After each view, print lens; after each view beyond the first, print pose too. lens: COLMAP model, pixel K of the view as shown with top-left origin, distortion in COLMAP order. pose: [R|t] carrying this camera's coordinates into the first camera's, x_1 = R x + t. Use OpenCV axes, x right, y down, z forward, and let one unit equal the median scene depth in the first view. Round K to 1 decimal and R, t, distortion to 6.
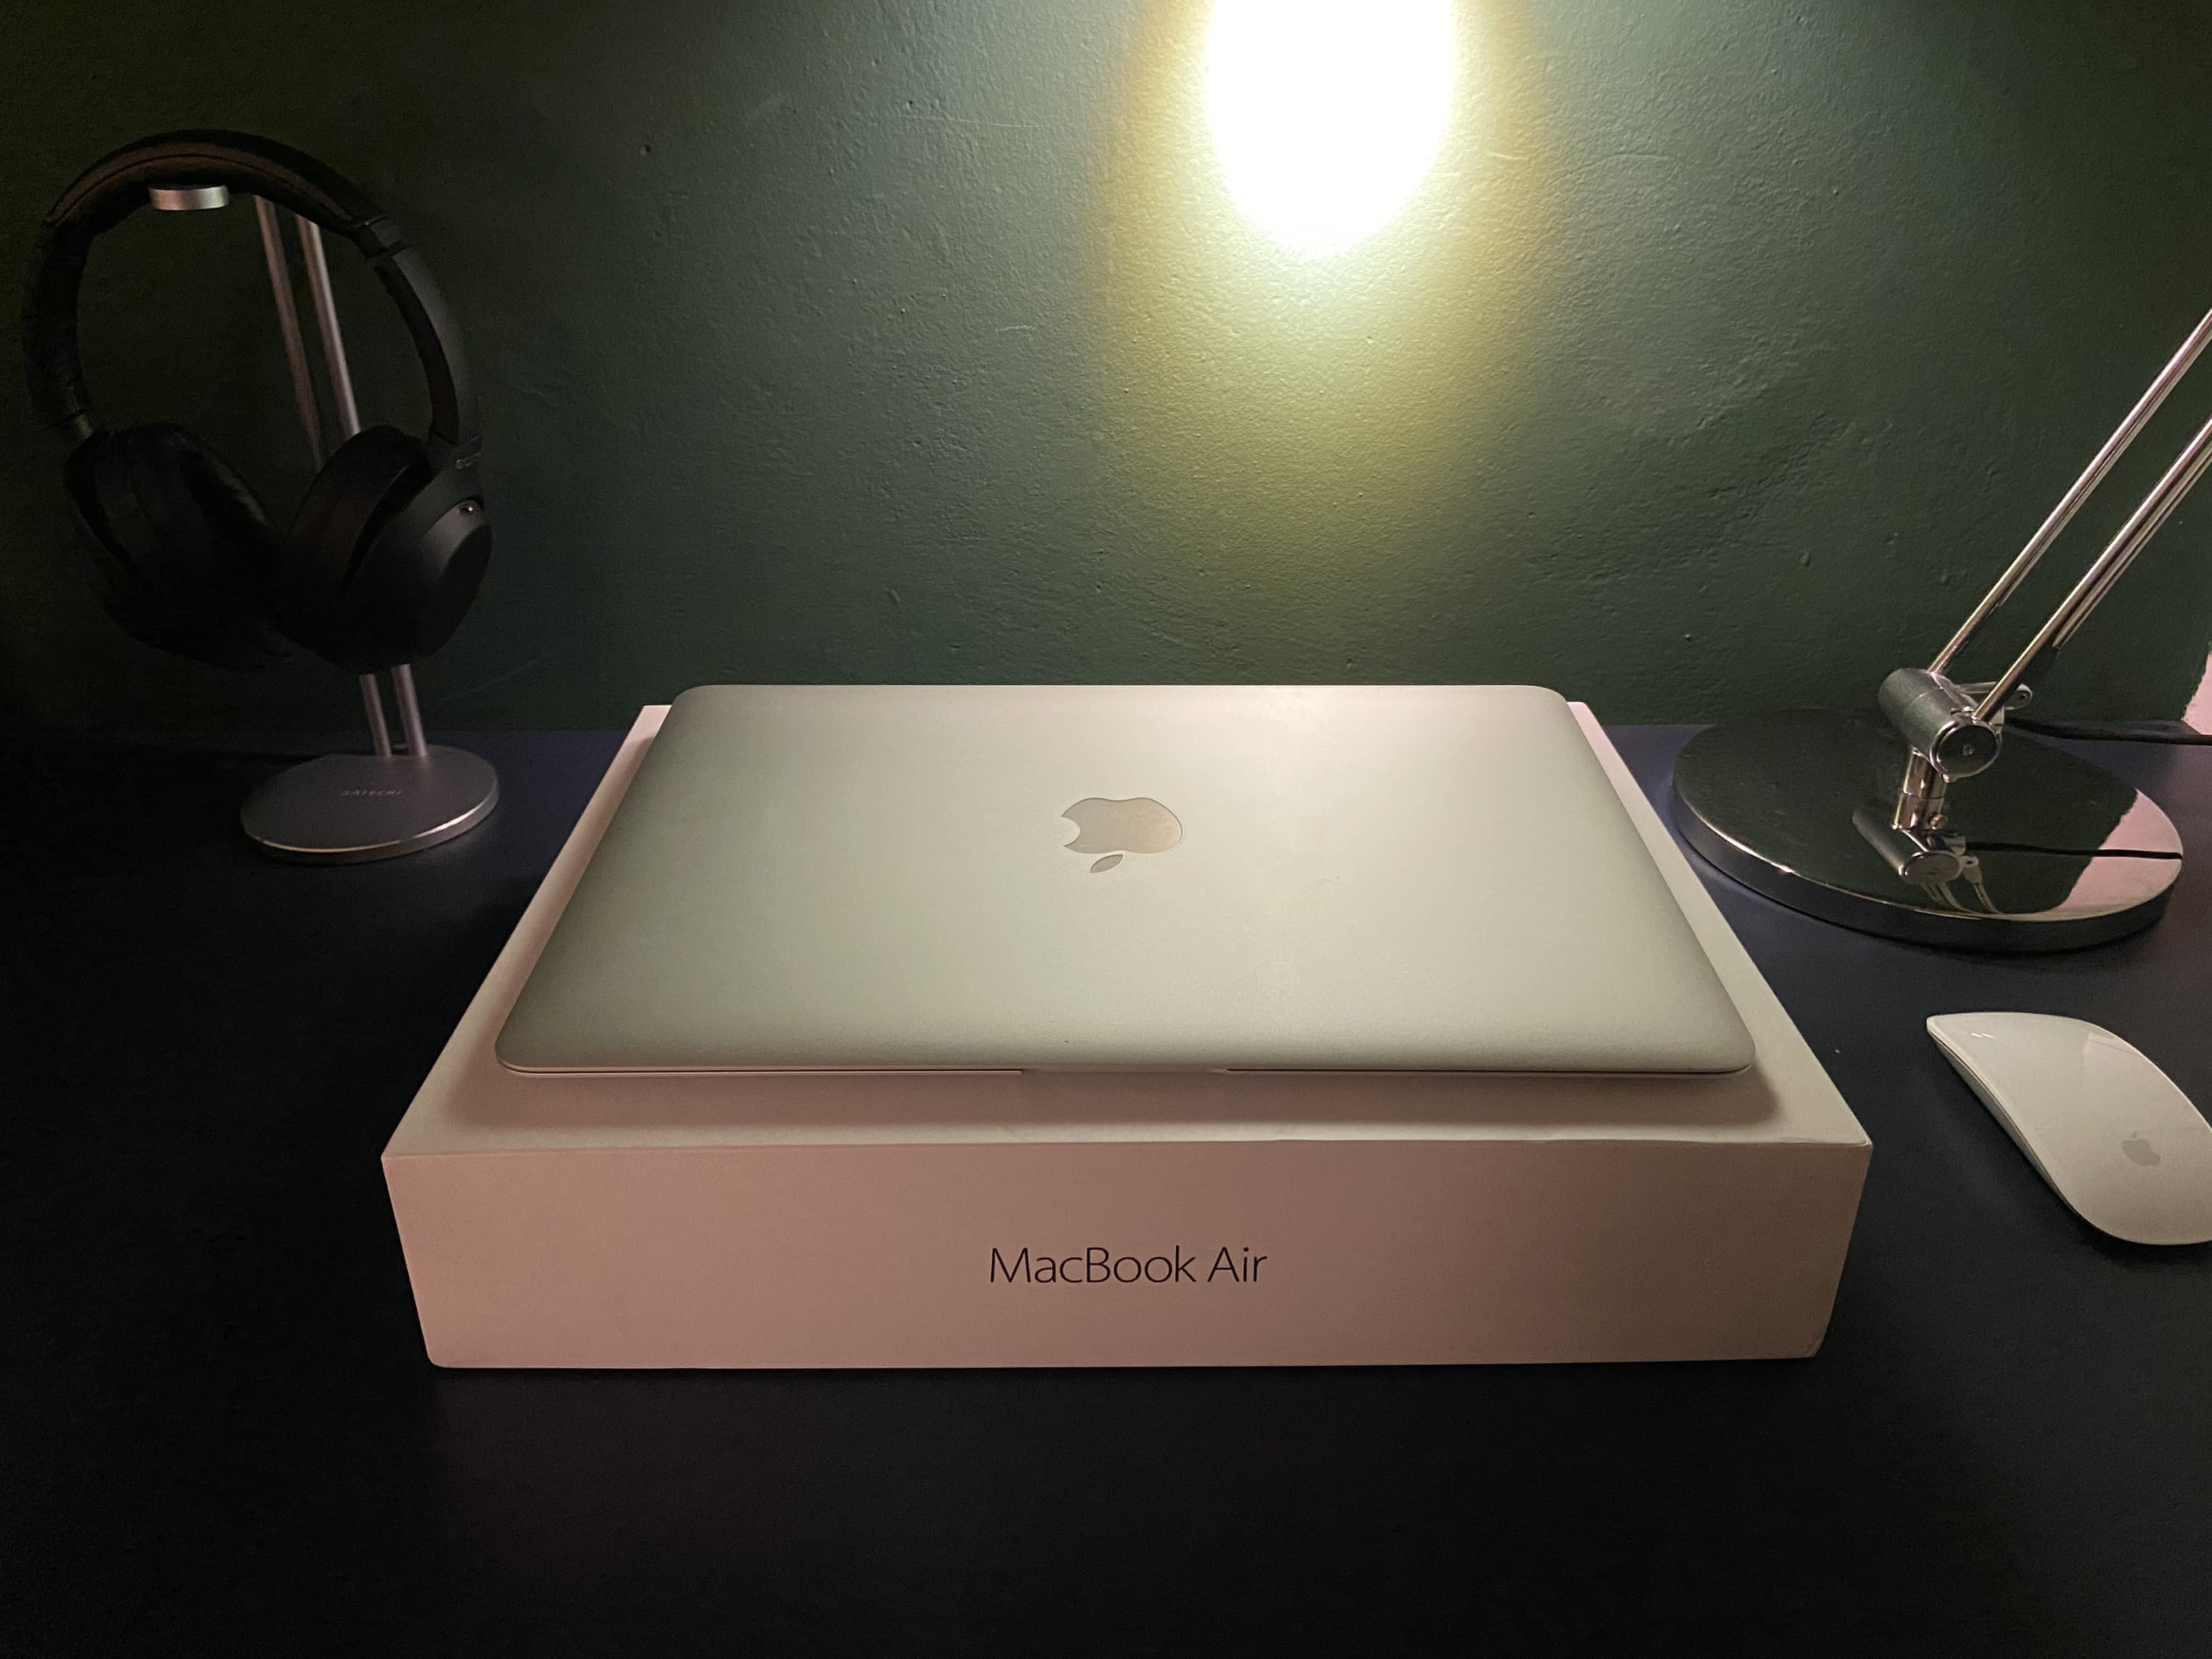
lens RADIAL K [[1717.9, 0, 1113.1], [0, 1717.9, 835.7], [0, 0, 1]] dist [0.077759, -0.122567]
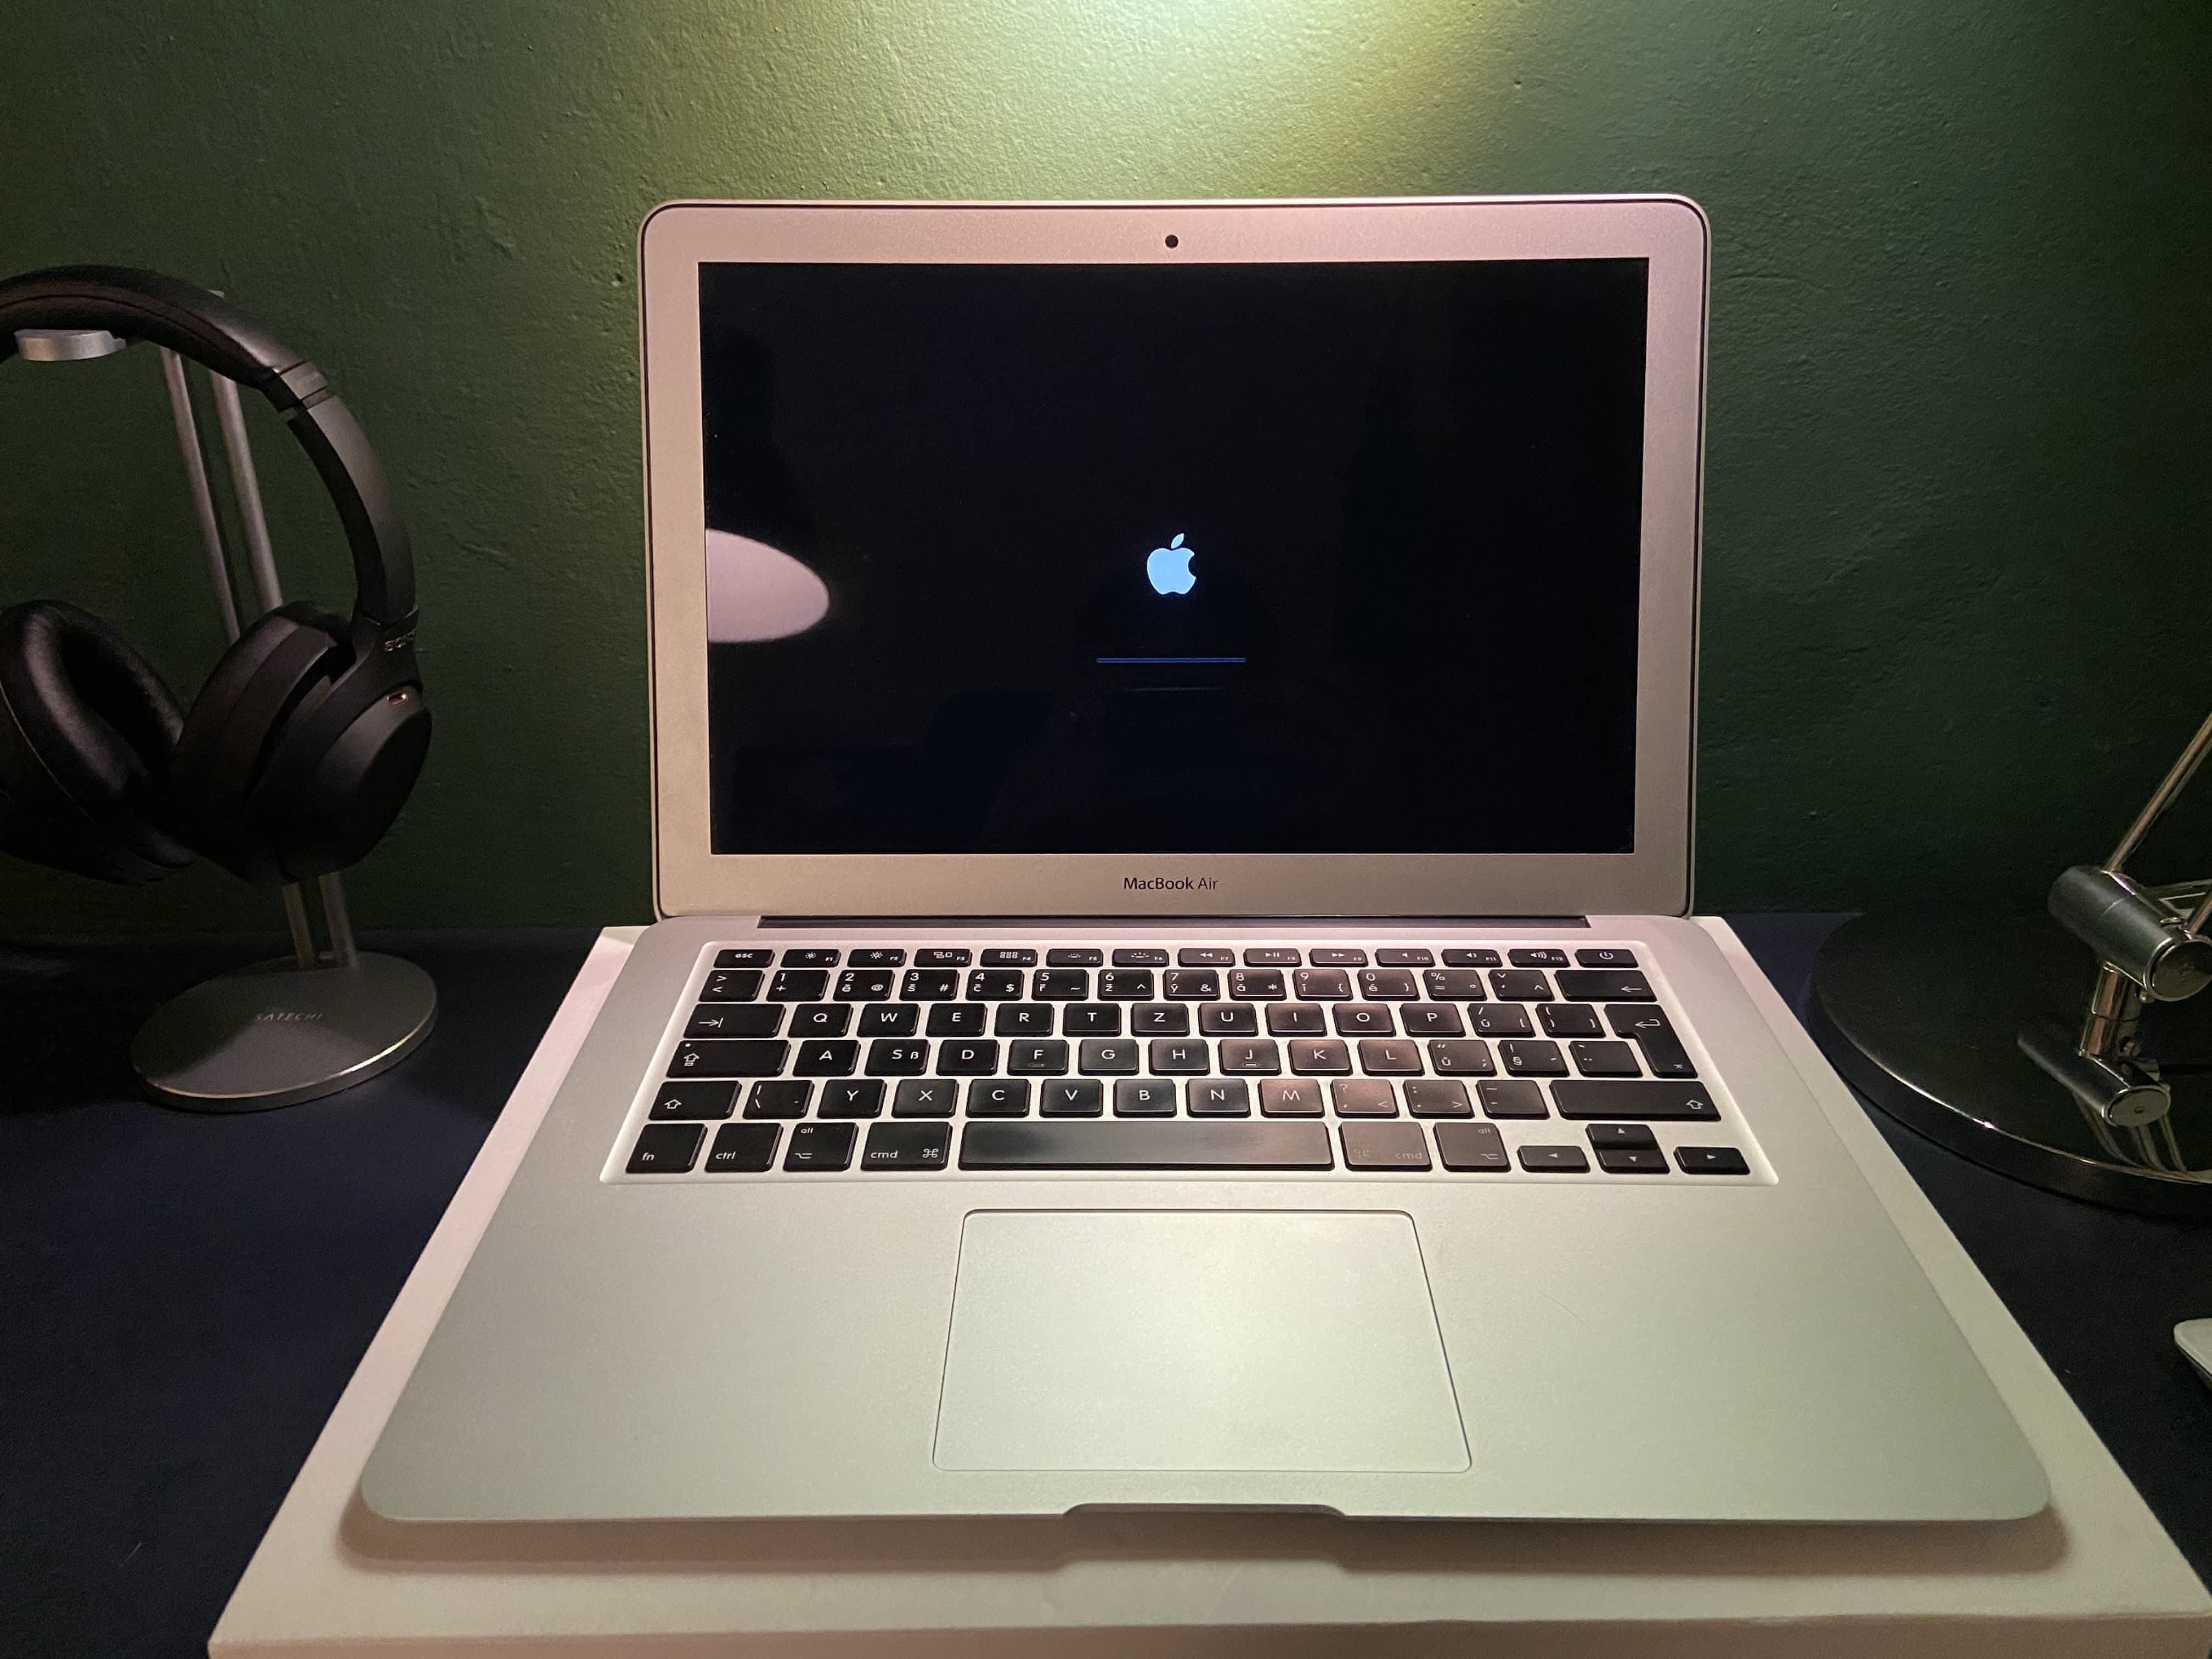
lens RADIAL K [[1717.9, 0, 1108.5], [0, 1717.9, 826.0], [0, 0, 1]] dist [0.077759, -0.122567]
pose [[0.999977, -0.004934, -0.004589, -0.021617], [0.004668, 0.998405, -0.056272, -0.077455], [0.004859, 0.056249, 0.998405, 0.160567]]
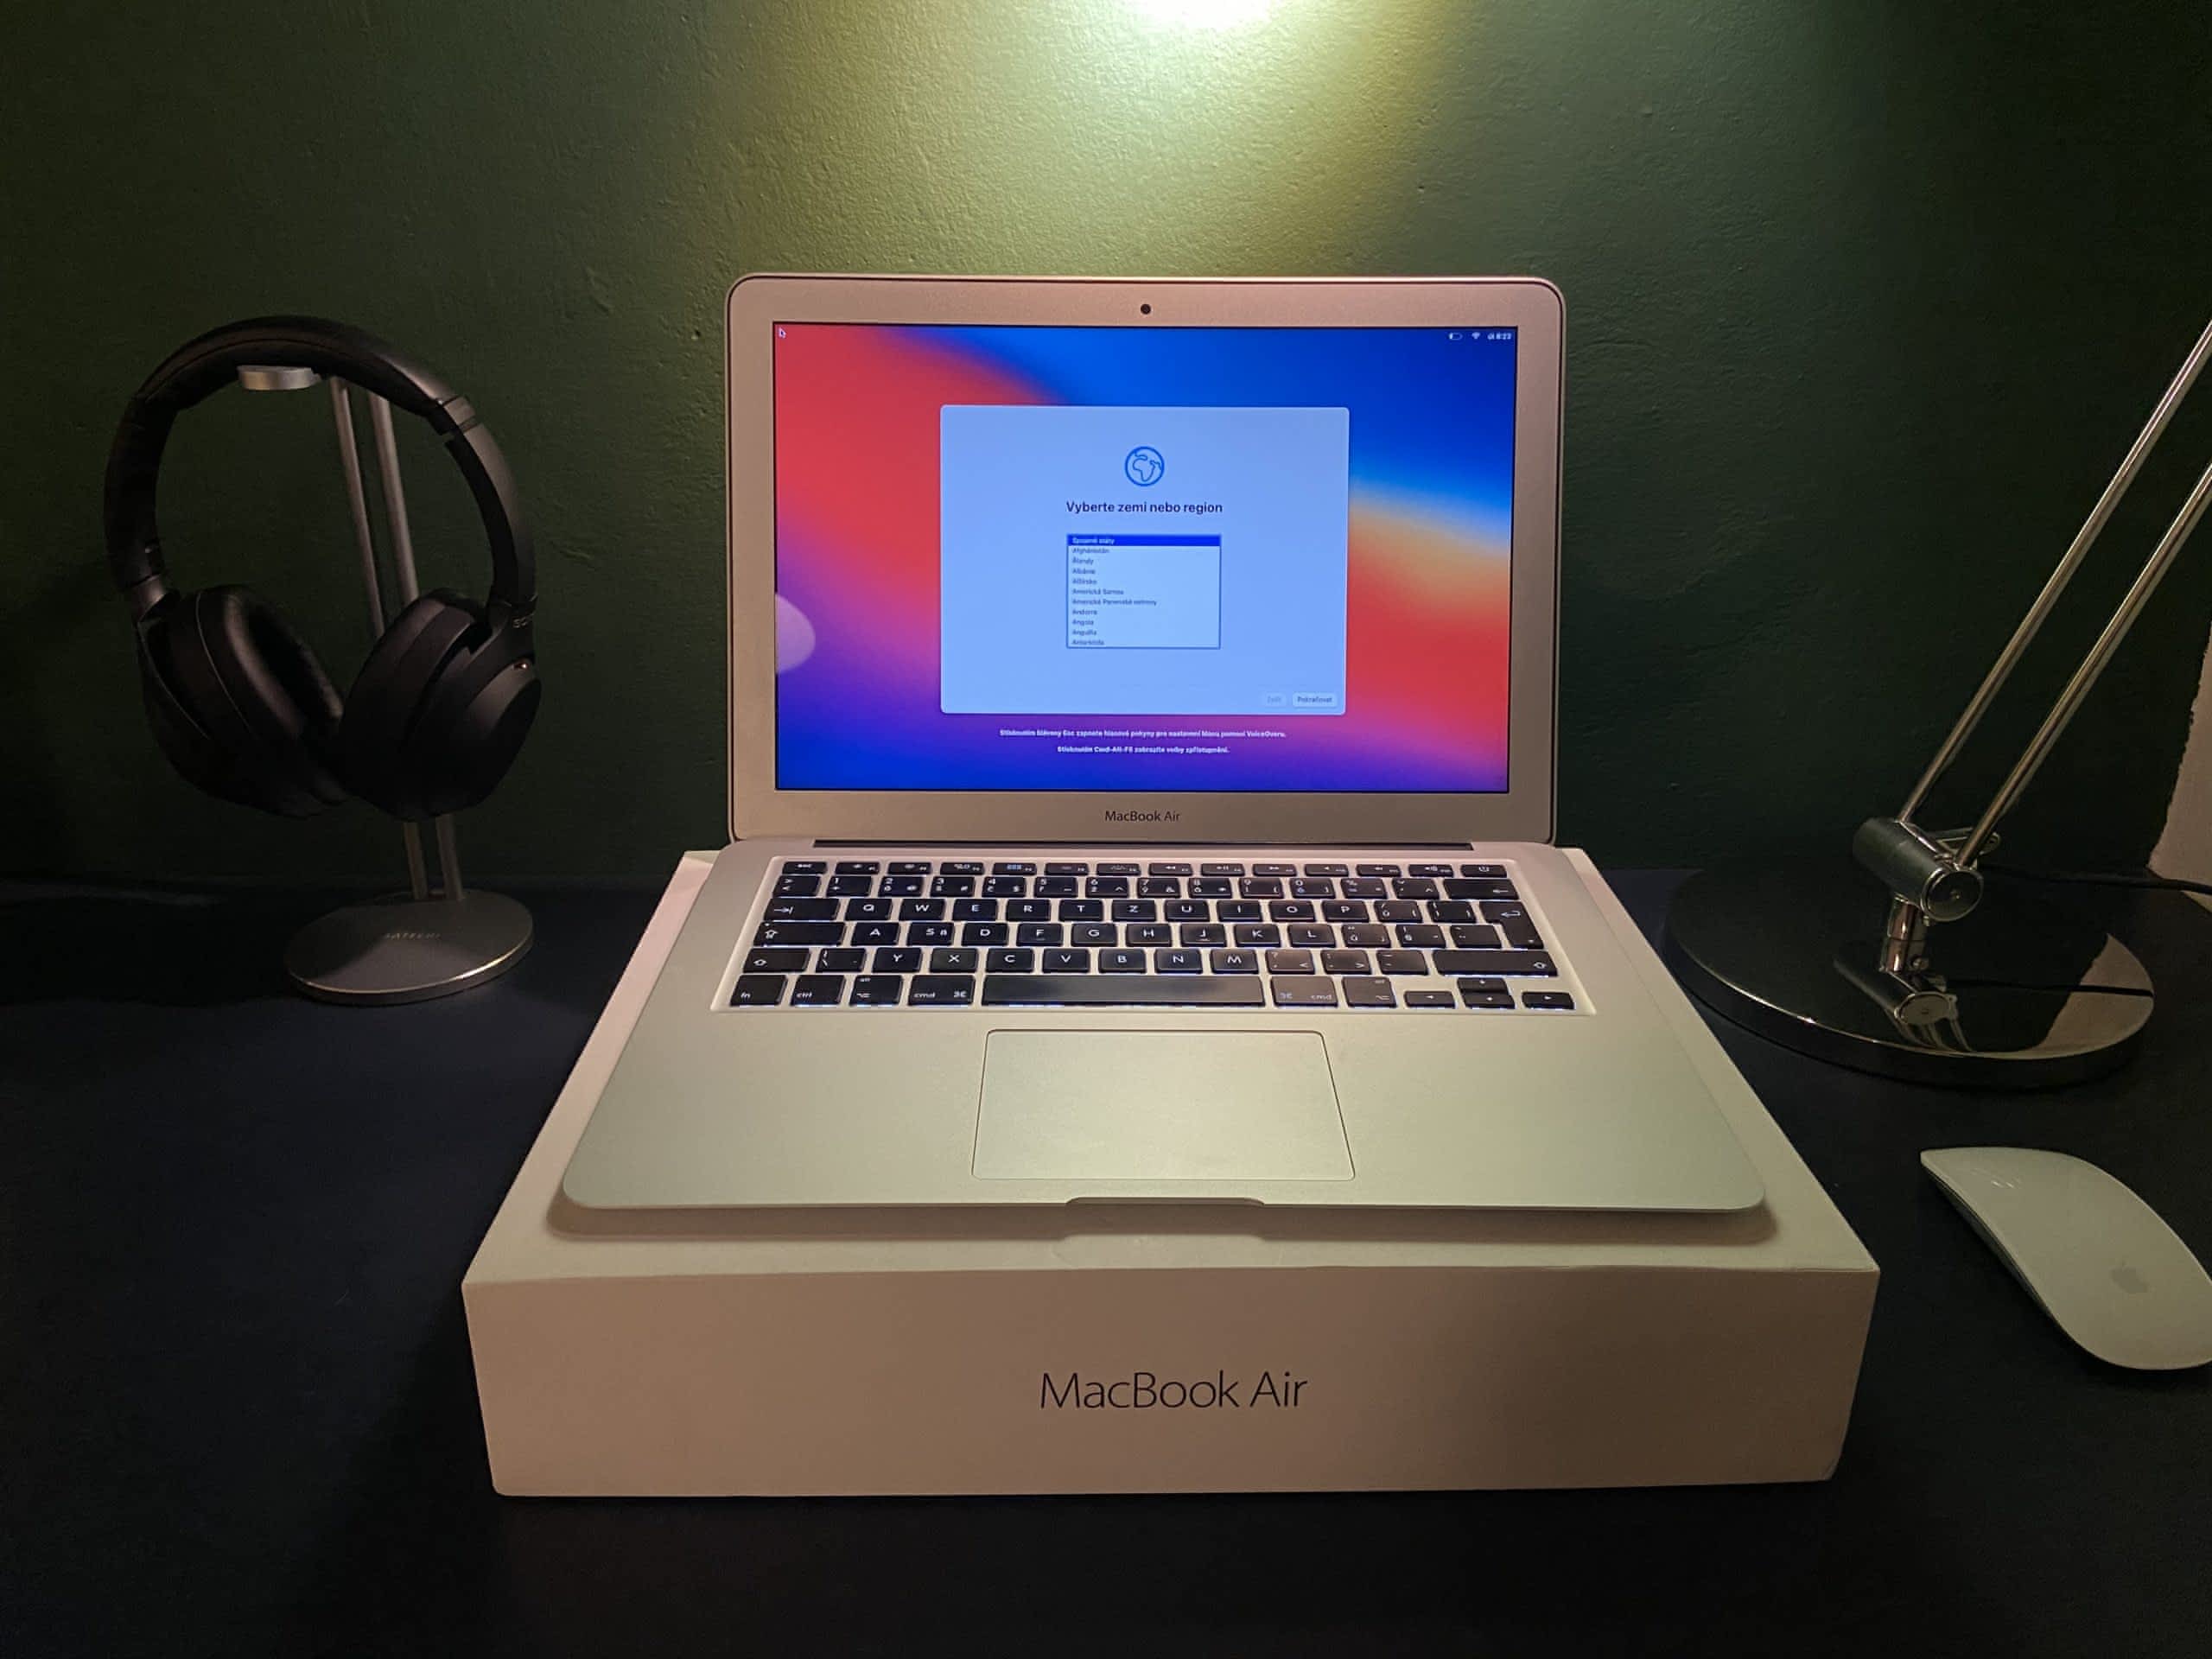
lens RADIAL K [[1717.9, 0, 1109.5], [0, 1717.9, 826.6], [0, 0, 1]] dist [0.077759, -0.122567]
pose [[0.999899, 0.000765, 0.014188, -0.030229], [0.000482, 0.996149, -0.087675, 0.001380], [-0.014201, 0.087673, 0.996048, -0.045060]]
